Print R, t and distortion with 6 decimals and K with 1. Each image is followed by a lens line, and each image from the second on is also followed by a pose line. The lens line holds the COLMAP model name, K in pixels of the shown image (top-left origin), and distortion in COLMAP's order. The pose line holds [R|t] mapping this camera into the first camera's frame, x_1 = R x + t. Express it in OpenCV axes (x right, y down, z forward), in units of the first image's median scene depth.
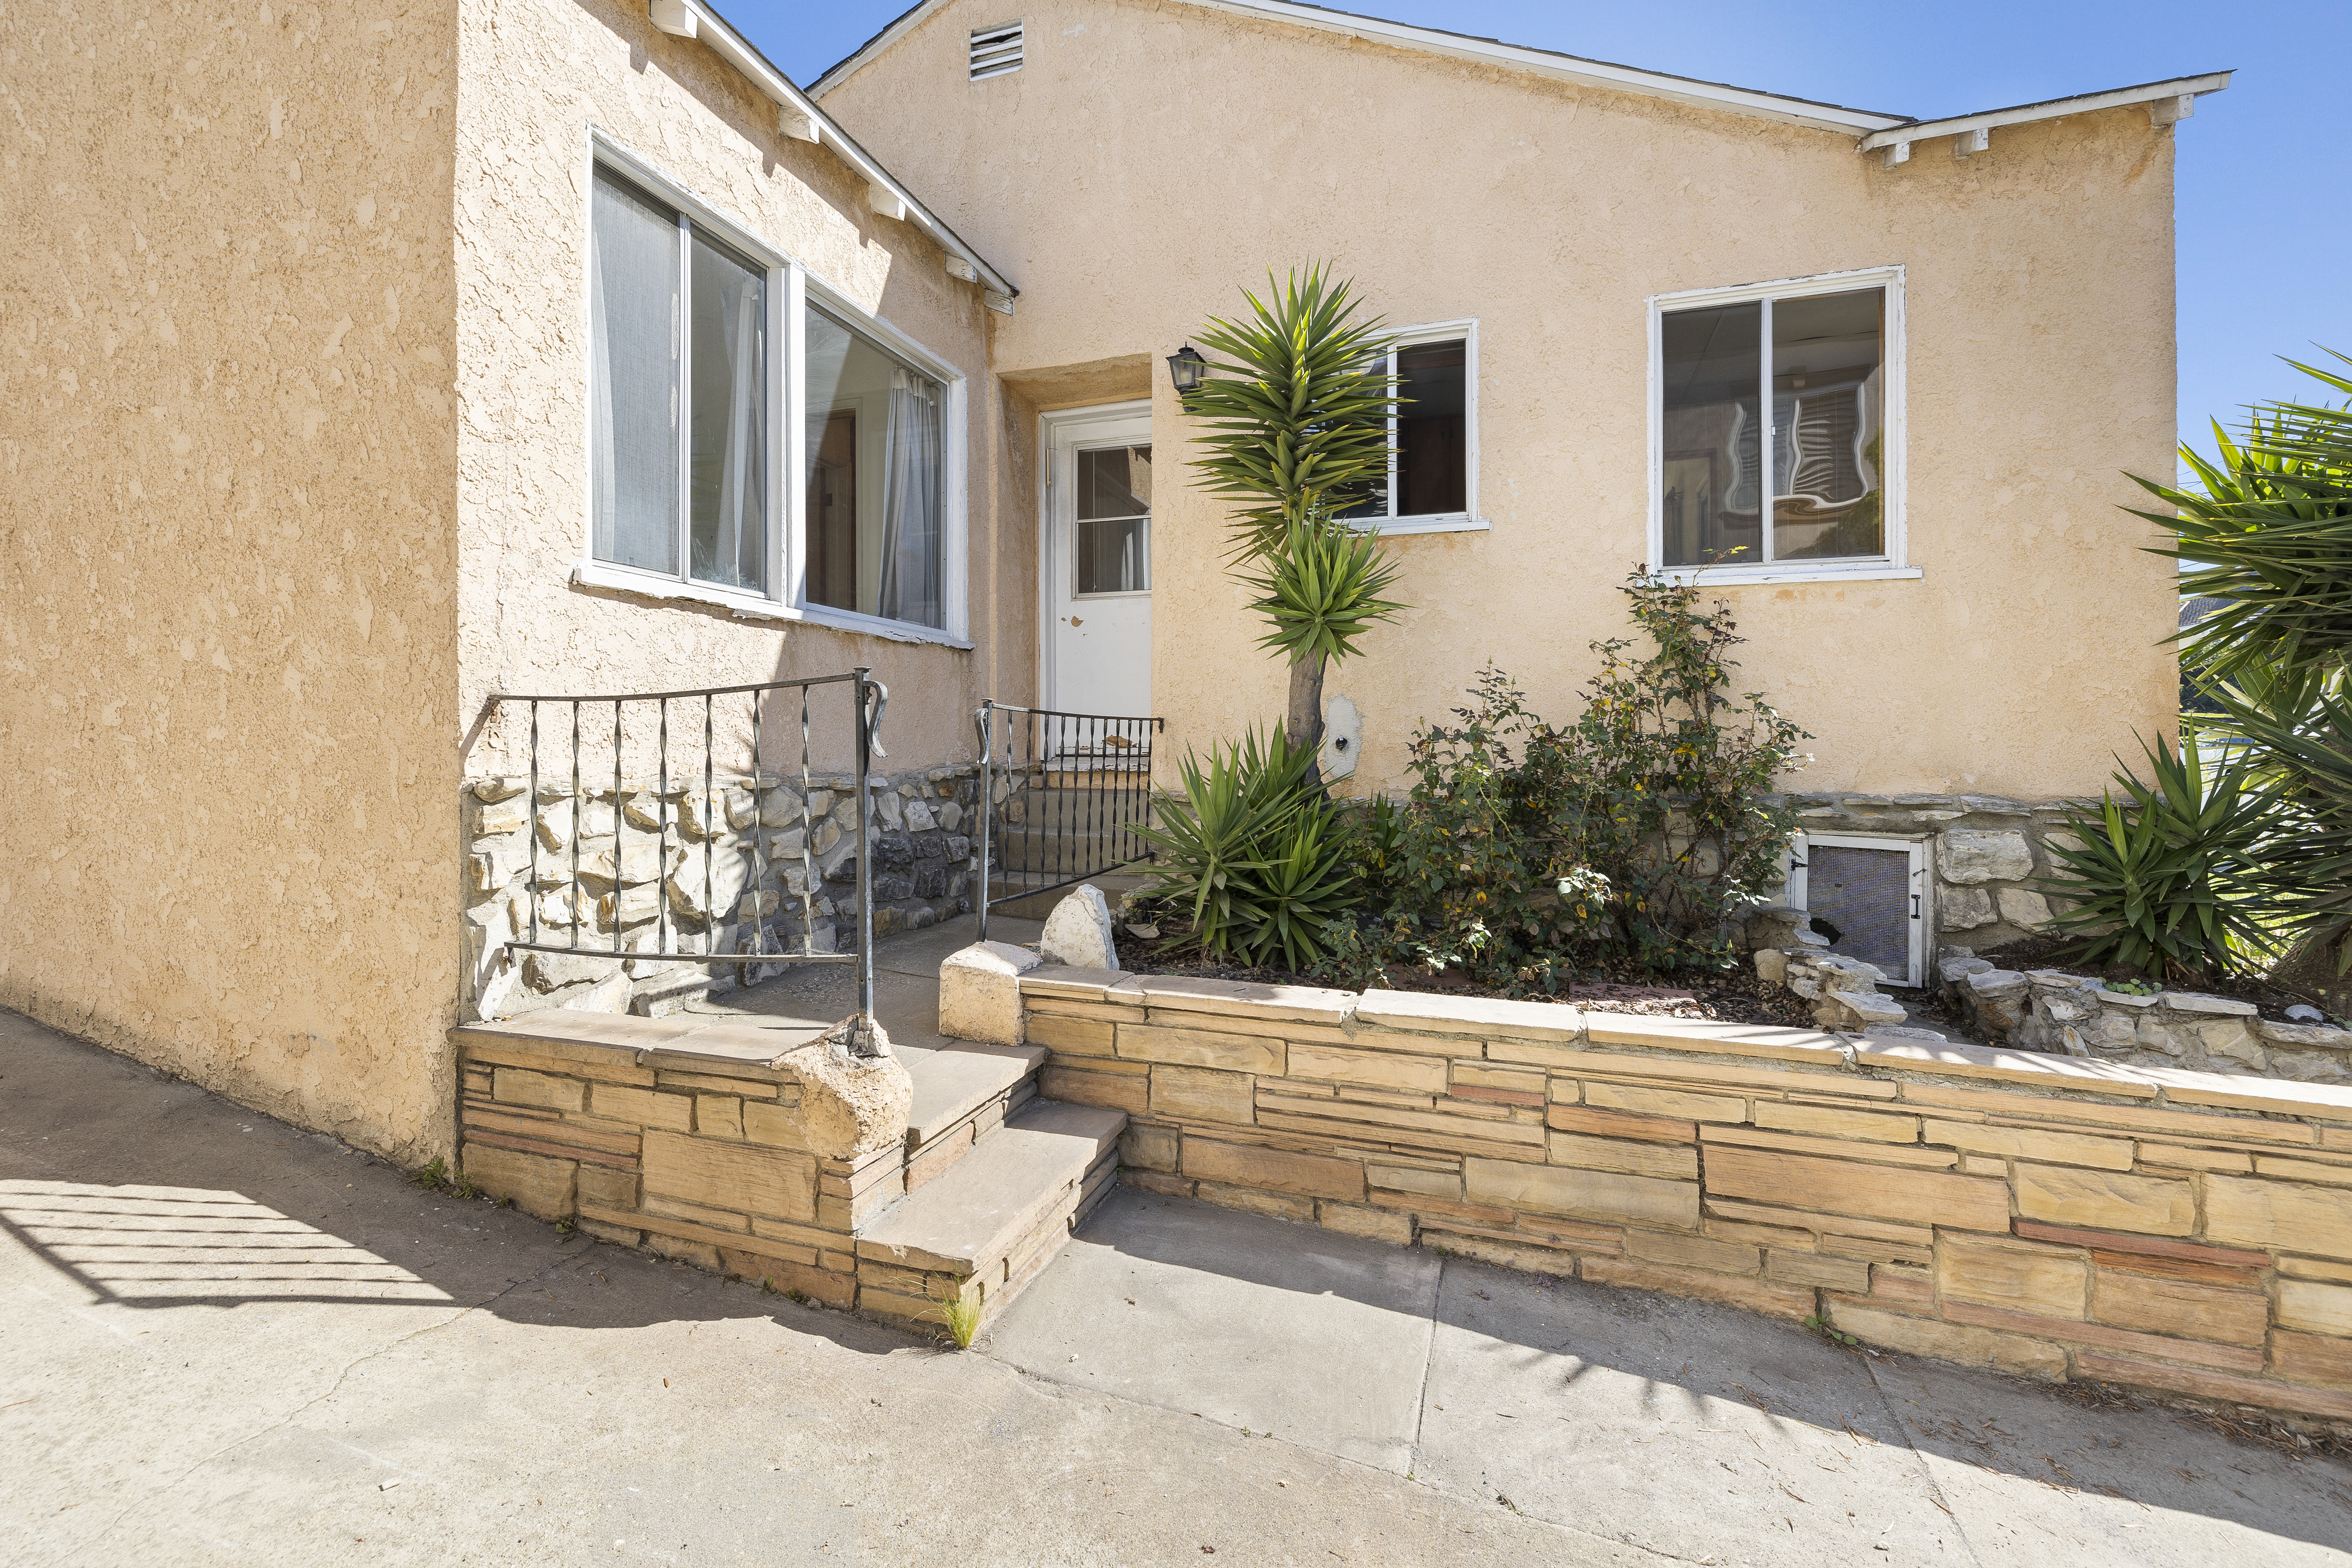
lens RADIAL K [[999.9, 0, 1167.3], [0, 999.9, 744.9], [0, 0, 1]] dist [0.001712, -0.000388]
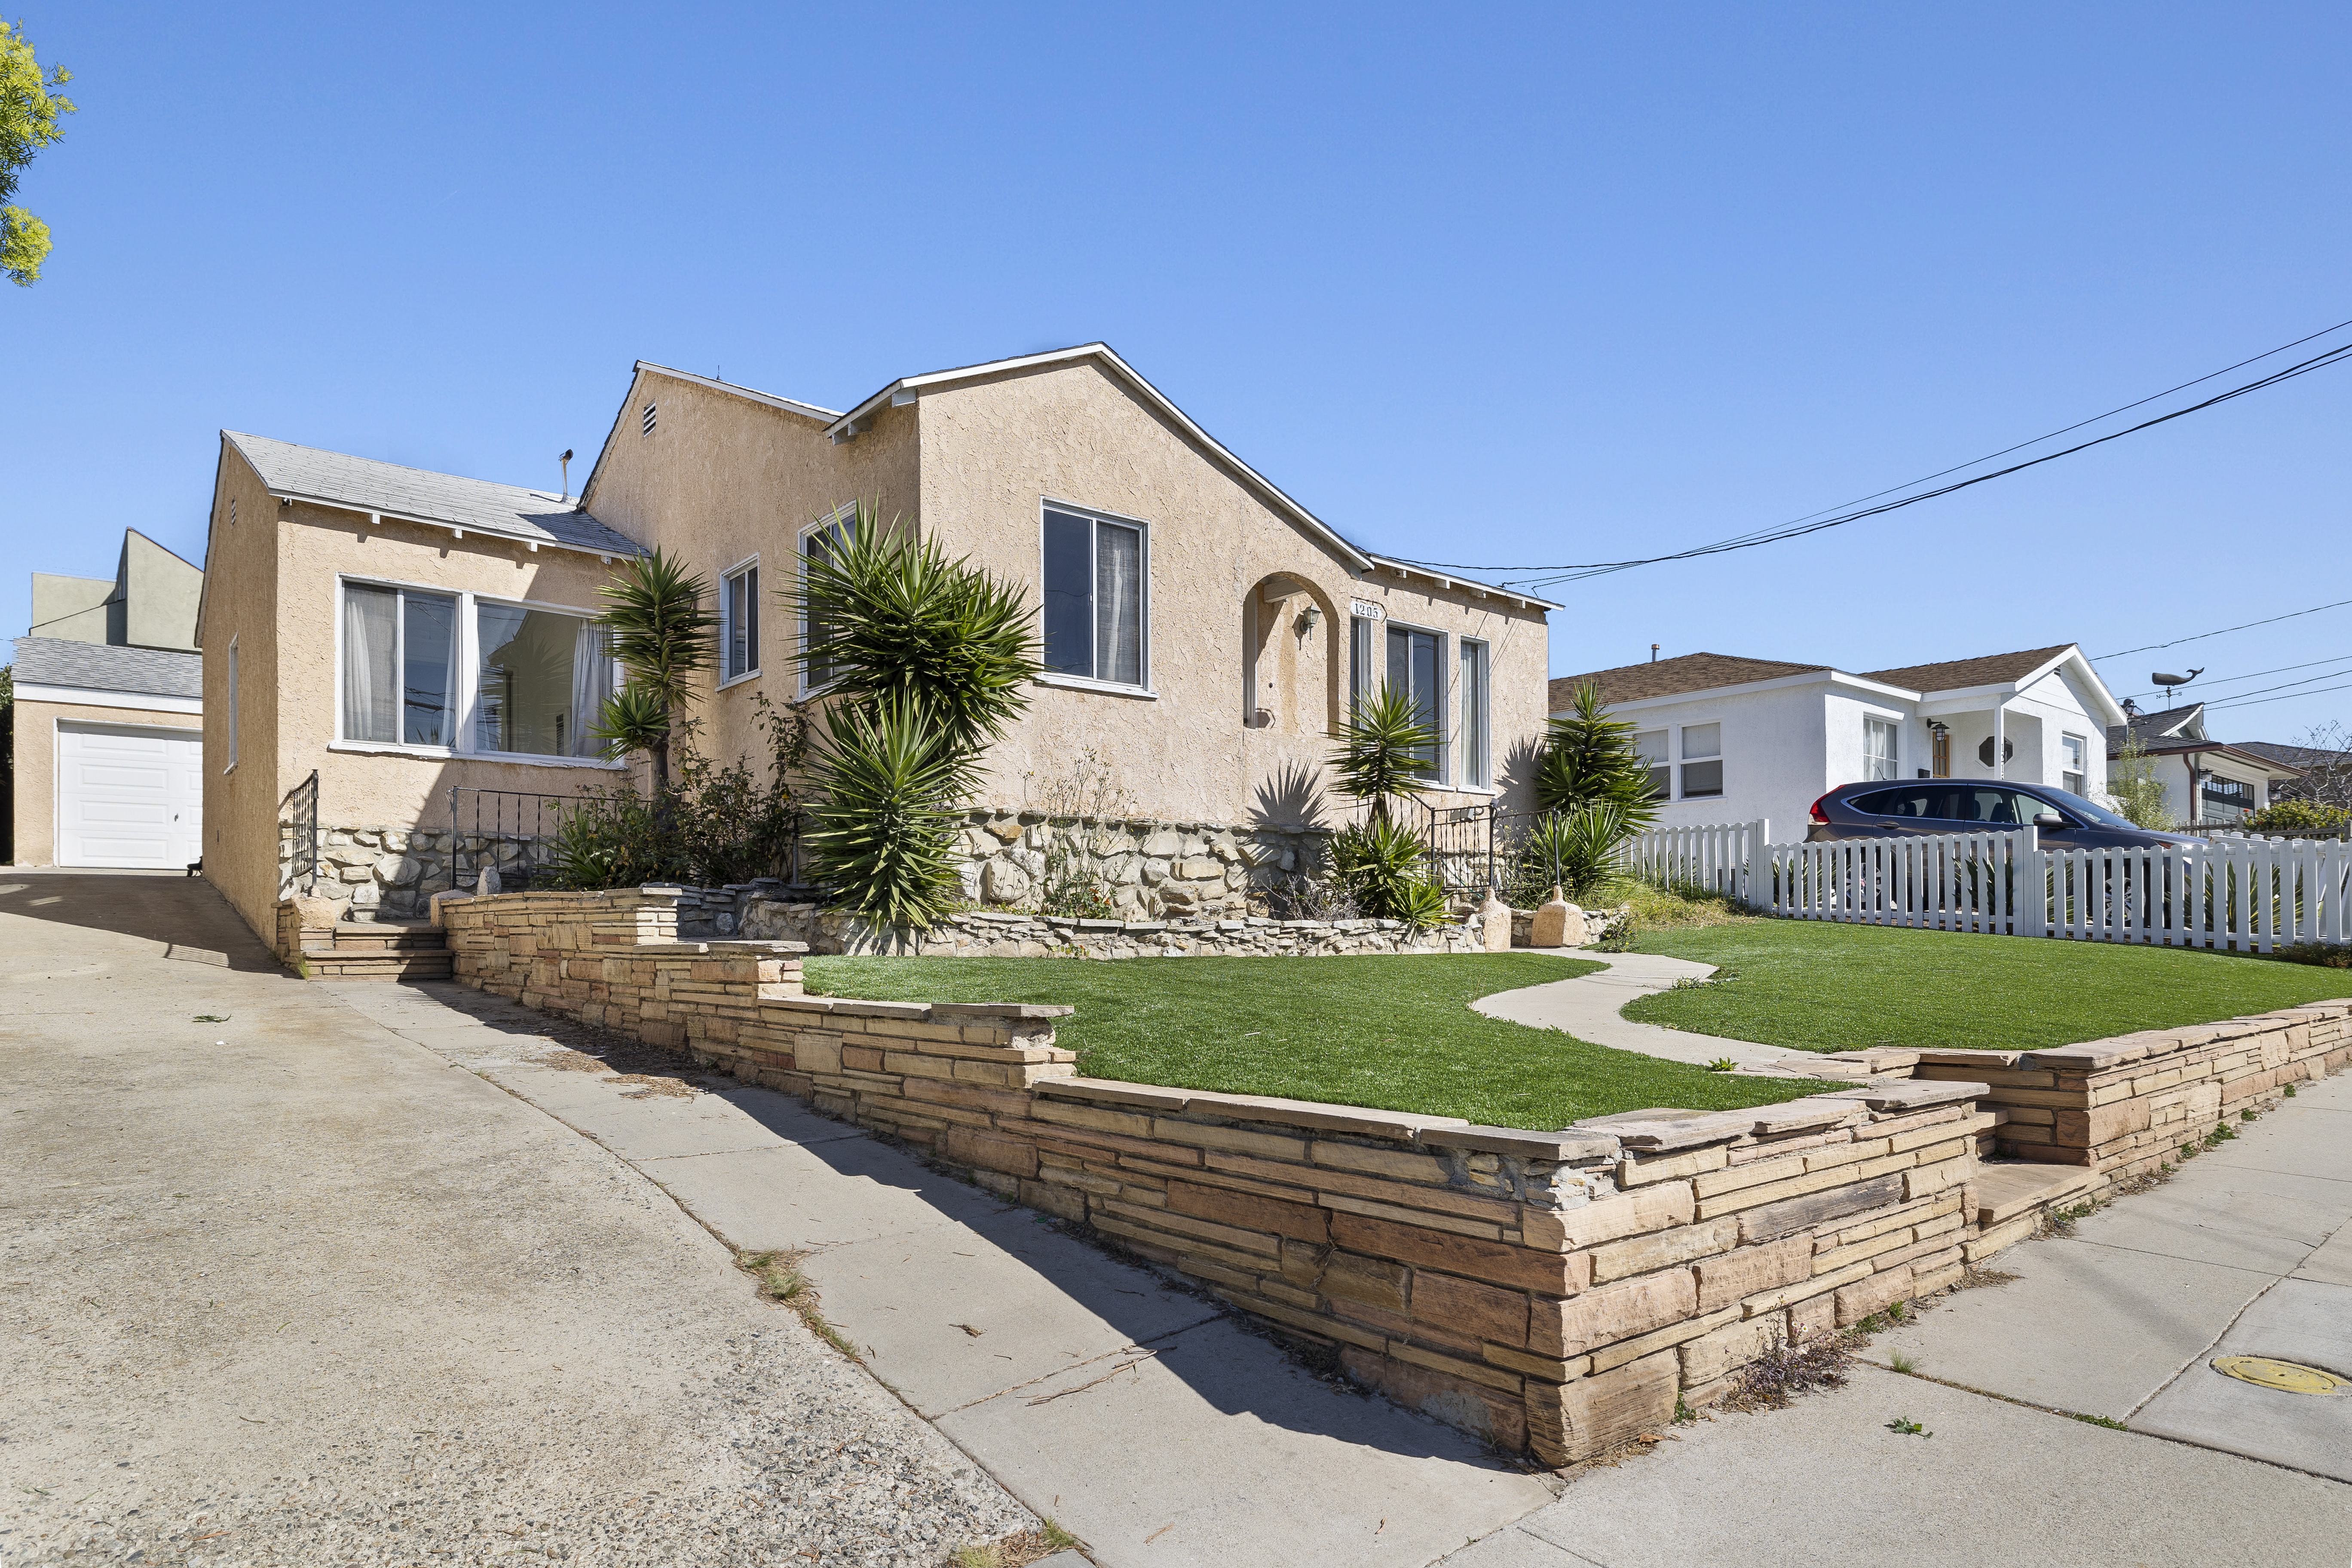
lens RADIAL K [[1353.3, 0, 1175.5], [0, 1353.3, 933.8], [0, 0, 1]] dist [0.000689, 0.000082]
pose [[0.854635, -0.005392, -0.519201, 3.022688], [0.005692, 0.999983, -0.001017, 0.326389], [0.519198, -0.002086, 0.854652, -0.856345]]
